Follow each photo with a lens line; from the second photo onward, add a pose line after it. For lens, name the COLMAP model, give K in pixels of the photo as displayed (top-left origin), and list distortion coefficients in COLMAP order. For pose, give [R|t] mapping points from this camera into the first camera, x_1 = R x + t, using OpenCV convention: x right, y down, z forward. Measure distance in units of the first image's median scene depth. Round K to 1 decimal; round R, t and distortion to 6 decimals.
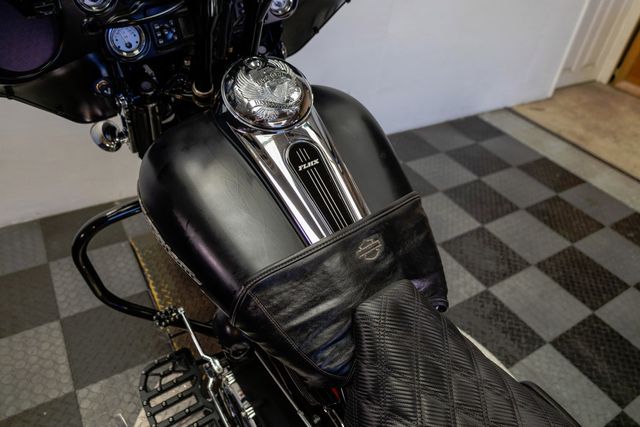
lens RADIAL K [[437.1, 0, 320.0], [0, 437.1, 213.5], [0, 0, 1]] dist [-0.005328, -0.003266]
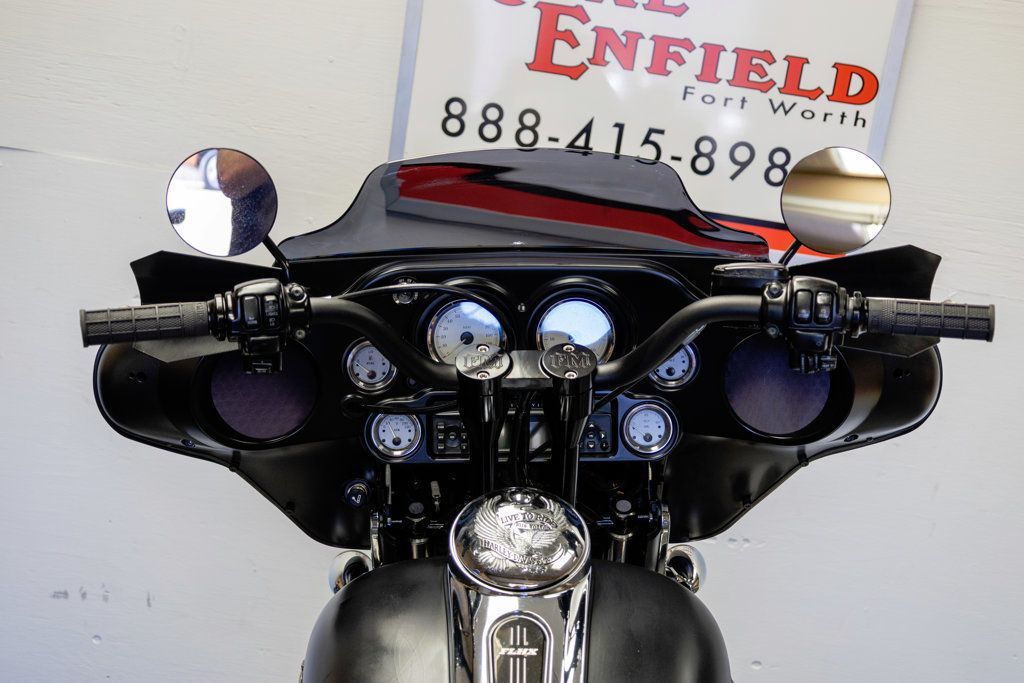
lens RADIAL K [[1385.4, 0, 509.8], [0, 1385.4, 341.1], [0, 0, 1]] dist [0.011843, -0.045879]
pose [[0.830453, 0.155582, -0.534923, 0.712993], [-0.408400, 0.823087, -0.394635, 0.232549], [0.378890, 0.546188, 0.747075, -0.551372]]
